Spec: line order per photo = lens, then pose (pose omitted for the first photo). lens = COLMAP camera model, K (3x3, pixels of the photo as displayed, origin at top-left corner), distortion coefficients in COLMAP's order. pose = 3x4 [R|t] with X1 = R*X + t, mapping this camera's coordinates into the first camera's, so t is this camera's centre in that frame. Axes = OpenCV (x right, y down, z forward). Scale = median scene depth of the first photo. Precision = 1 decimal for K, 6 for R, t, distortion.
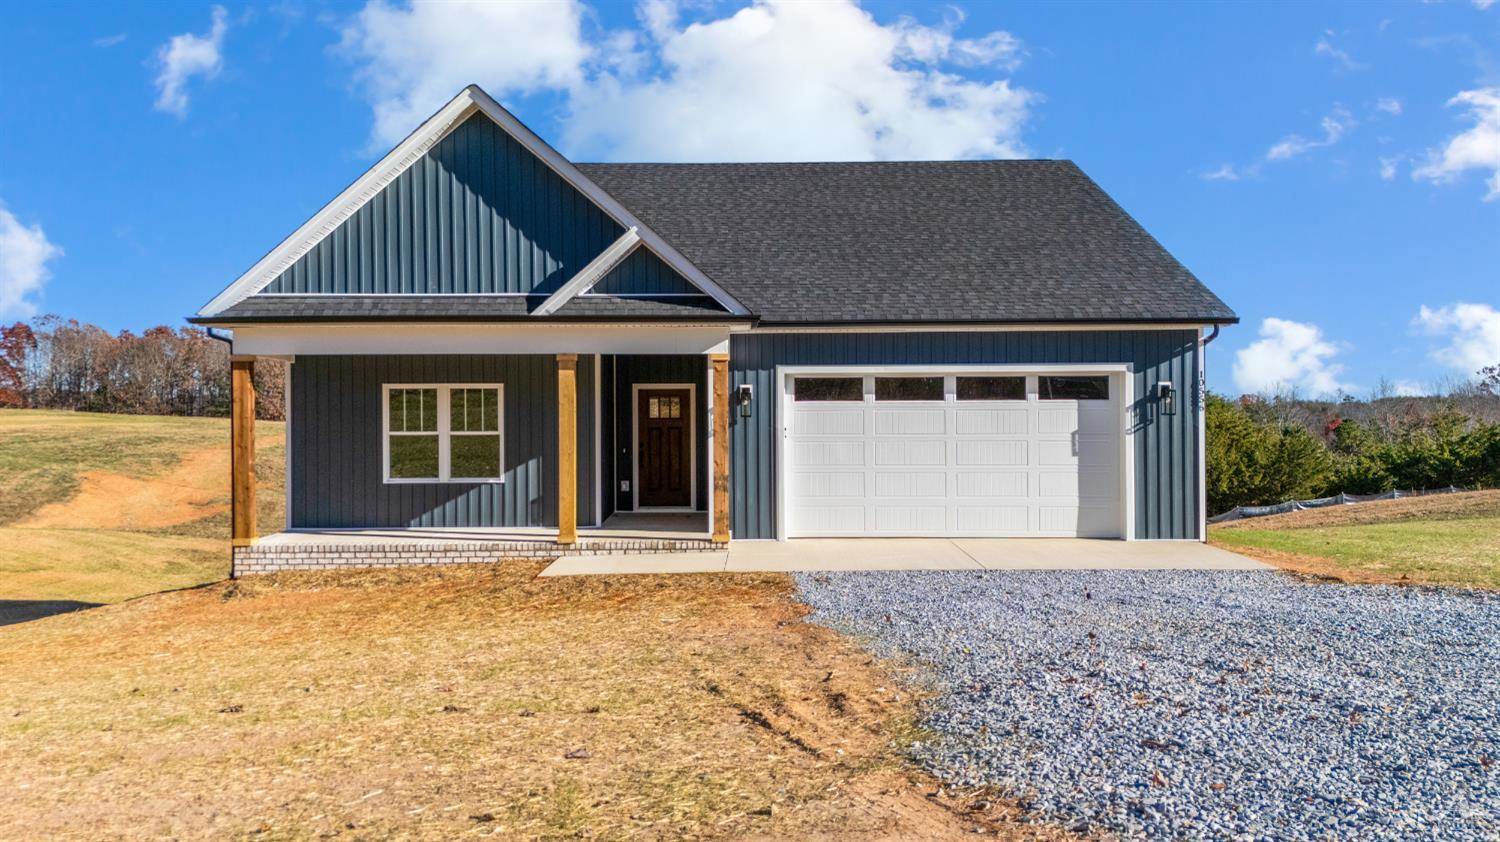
lens RADIAL K [[1124.8, 0, 727.3], [0, 1124.8, 418.1], [0, 0, 1]] dist [0.042189, -0.007860]
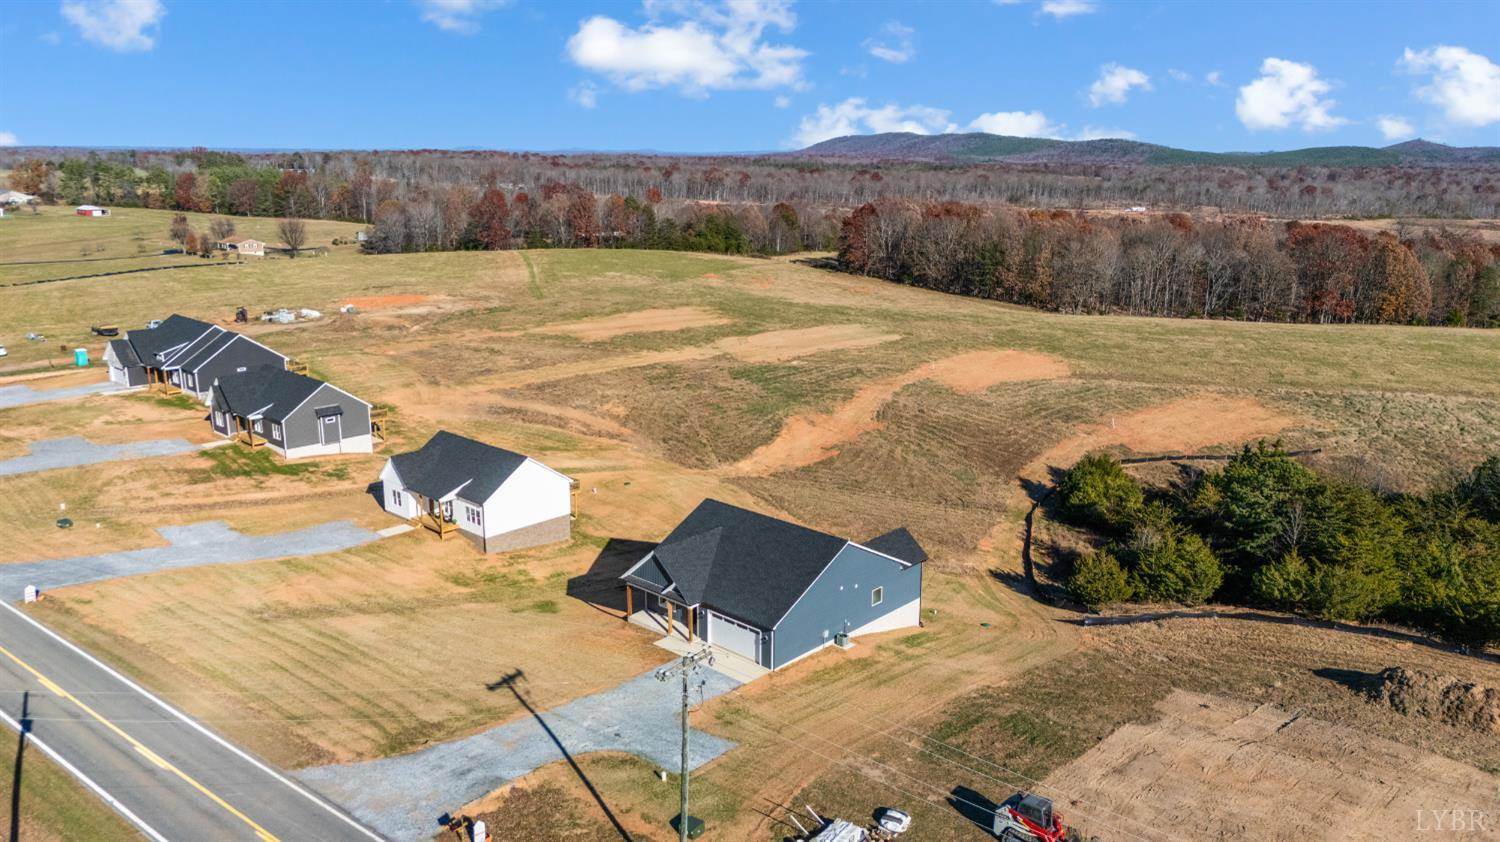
lens RADIAL K [[1099.5, 0, 750.0], [0, 1099.5, 421.0], [0, 0, 1]] dist [0.038706, -0.006476]
pose [[0.736248, 0.165383, -0.656191, 3.069552], [-0.005172, 0.971023, 0.238929, -1.911079], [0.676692, -0.172517, 0.715770, -2.041174]]
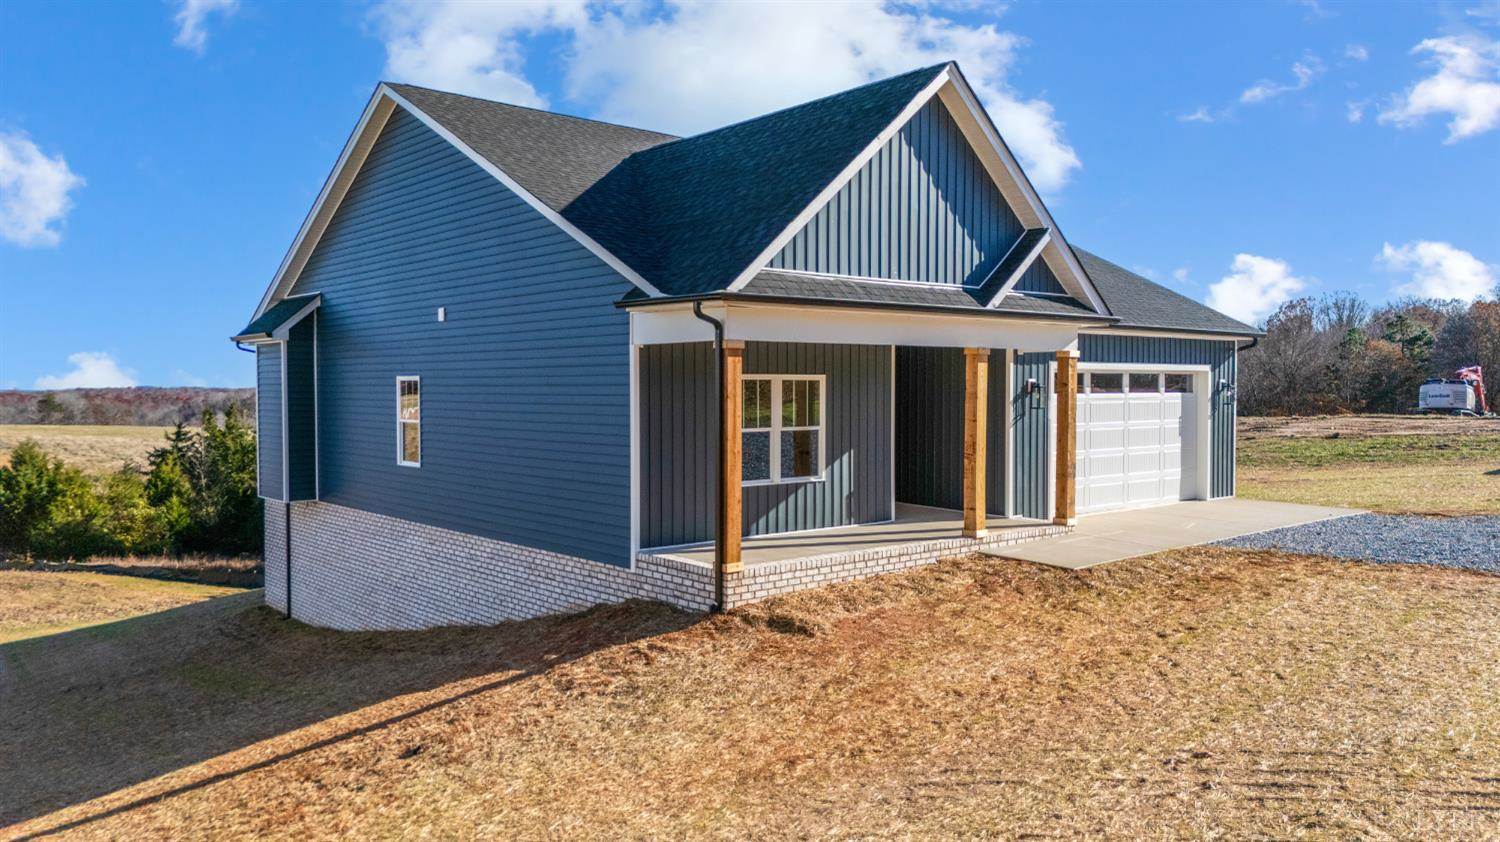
lens RADIAL K [[1082.0, 0, 750.0], [0, 1082.0, 421.0], [0, 0, 1]] dist [0.111250, -0.144487]
pose [[0.762781, -0.017622, 0.646417, -0.866761], [0.001181, 0.999665, 0.025858, -0.016190], [-0.646656, -0.018961, 0.762546, 0.367959]]
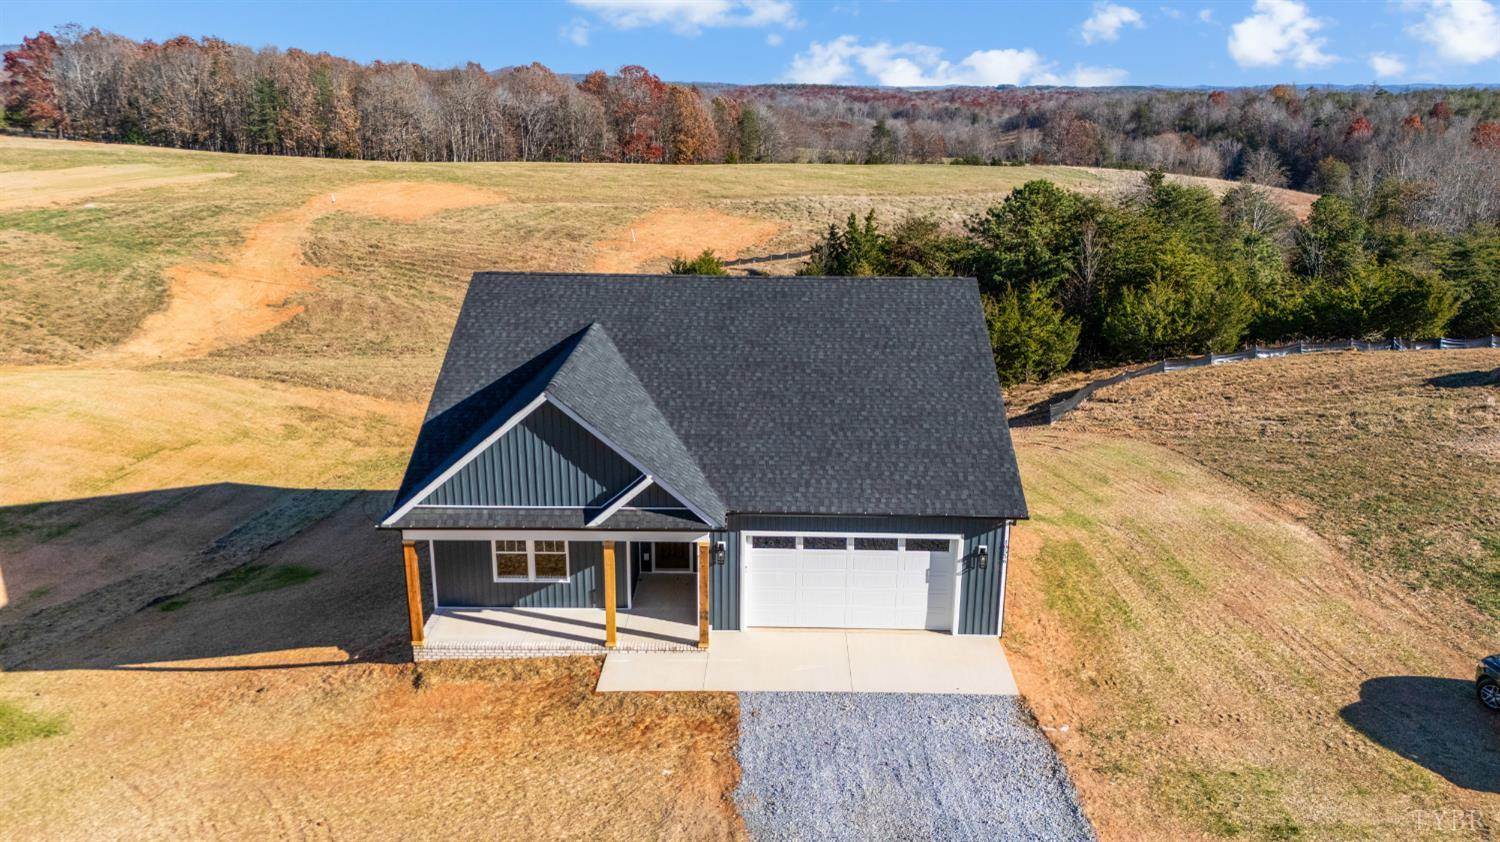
lens RADIAL K [[1099.5, 0, 750.0], [0, 1099.5, 421.0], [0, 0, 1]] dist [0.038706, -0.006476]
pose [[0.999895, 0.014490, 0.000908, 0.052835], [-0.014125, 0.956419, 0.291656, -0.642623], [0.003357, -0.291638, 0.956523, -0.433151]]
